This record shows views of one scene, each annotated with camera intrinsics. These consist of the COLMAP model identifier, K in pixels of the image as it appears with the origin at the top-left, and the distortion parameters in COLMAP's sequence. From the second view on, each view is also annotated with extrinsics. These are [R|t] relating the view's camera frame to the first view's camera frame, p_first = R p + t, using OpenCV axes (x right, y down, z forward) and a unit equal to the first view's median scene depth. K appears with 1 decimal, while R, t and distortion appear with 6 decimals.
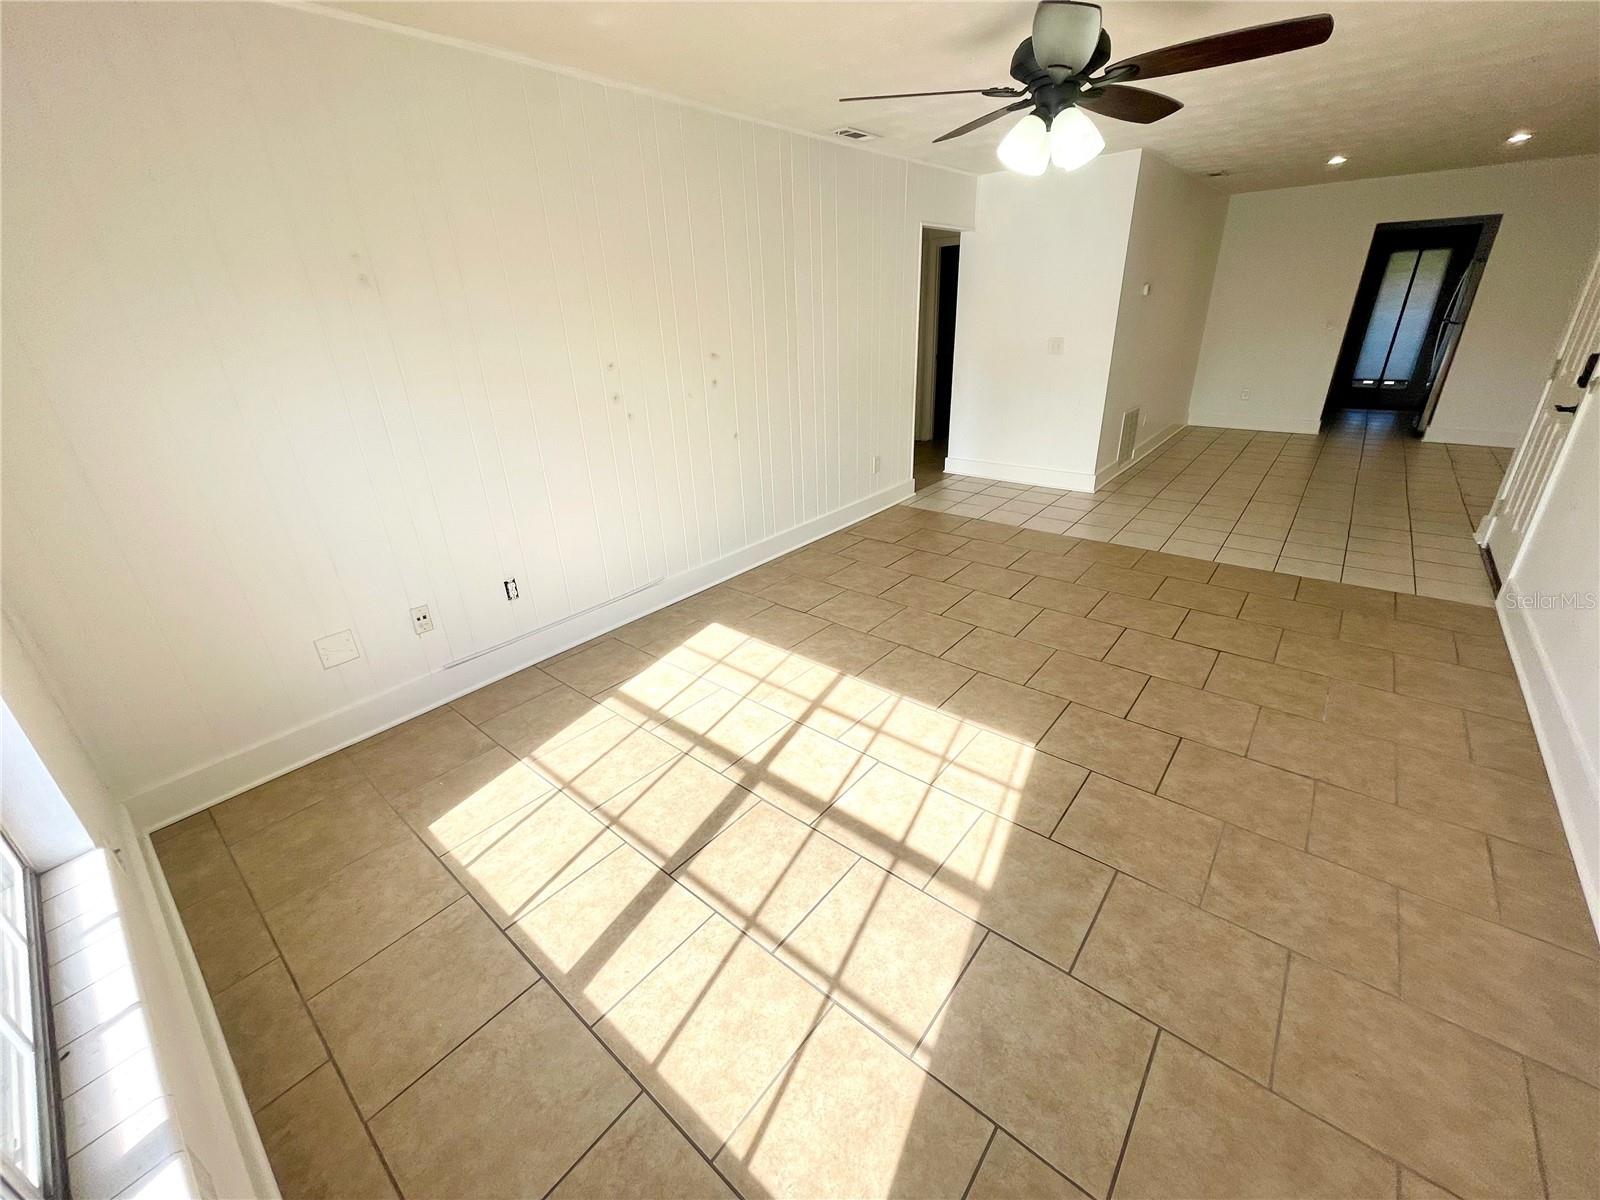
lens RADIAL K [[642.9, 0, 801.9], [0, 642.9, 591.3], [0, 0, 1]] dist [-0.000108, -0.000072]
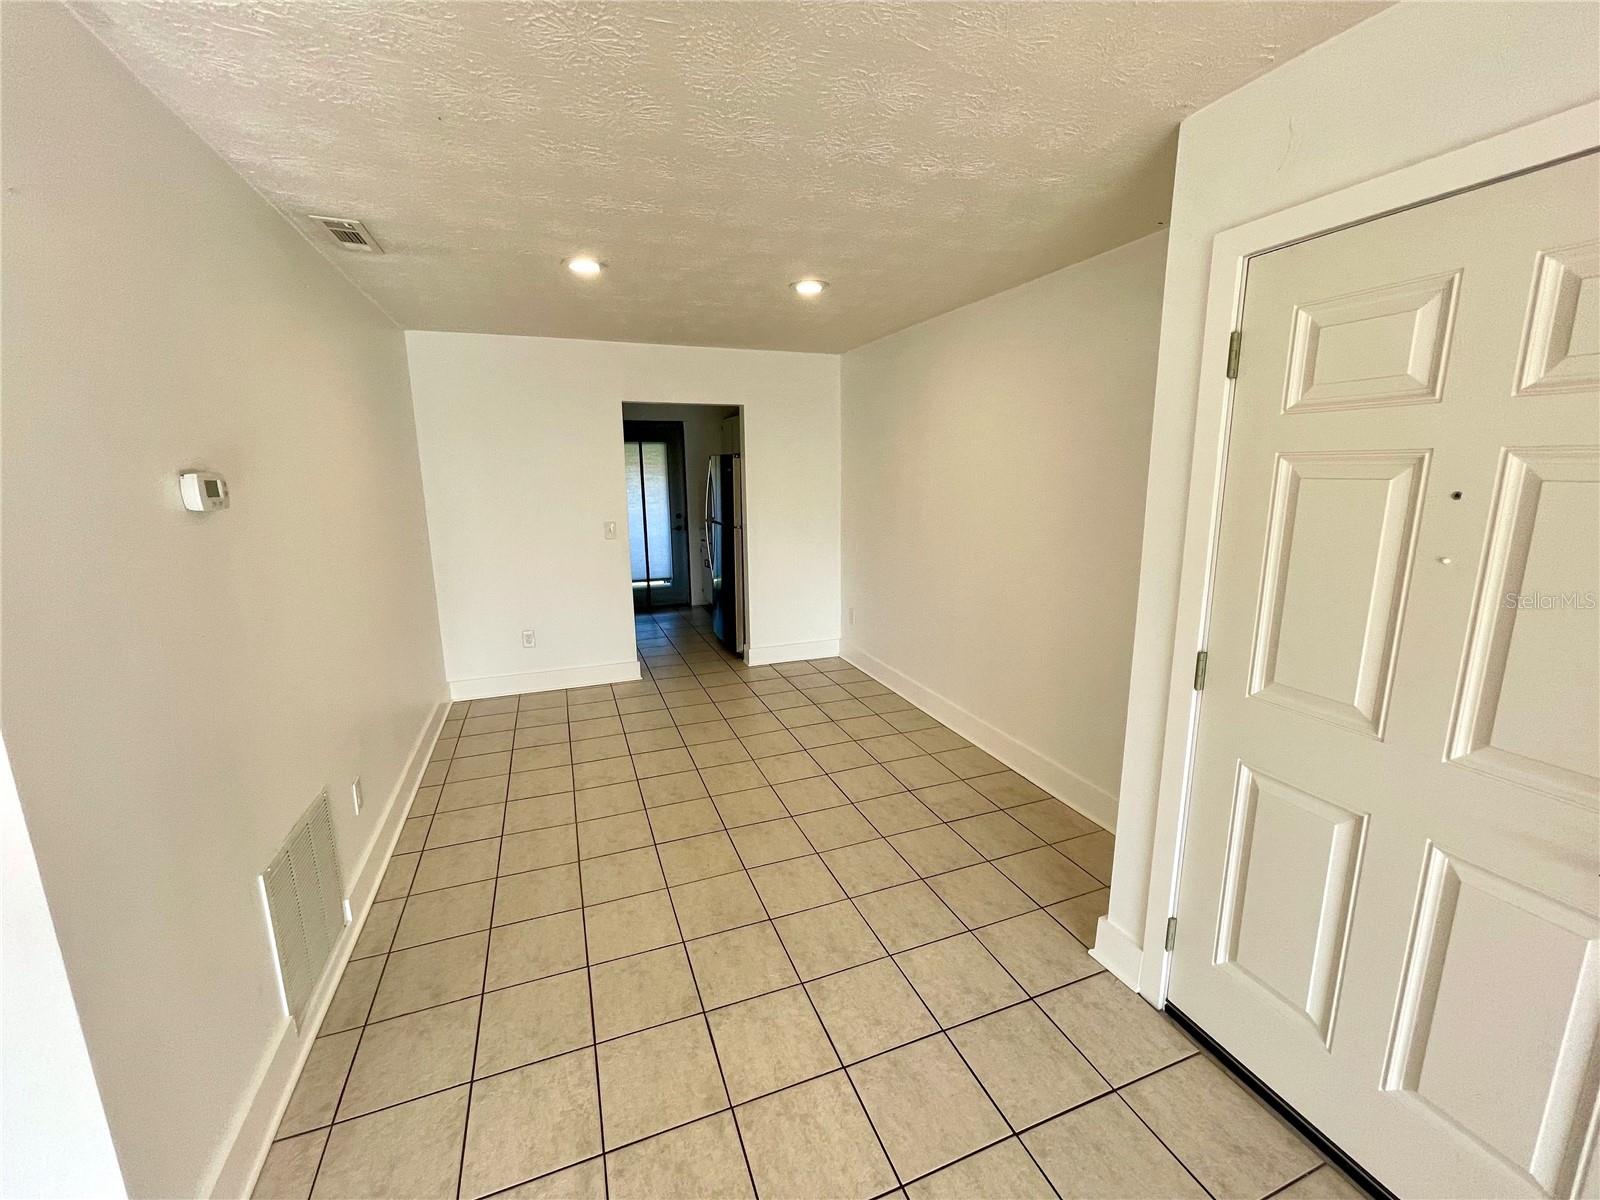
lens RADIAL K [[642.9, 0, 801.9], [0, 642.9, 591.3], [0, 0, 1]] dist [-0.000108, -0.000072]
pose [[0.495136, -0.131967, 0.858735, 0.333399], [0.342938, 0.937827, -0.053612, -0.255237], [-0.798269, 0.321038, 0.509608, 0.521702]]
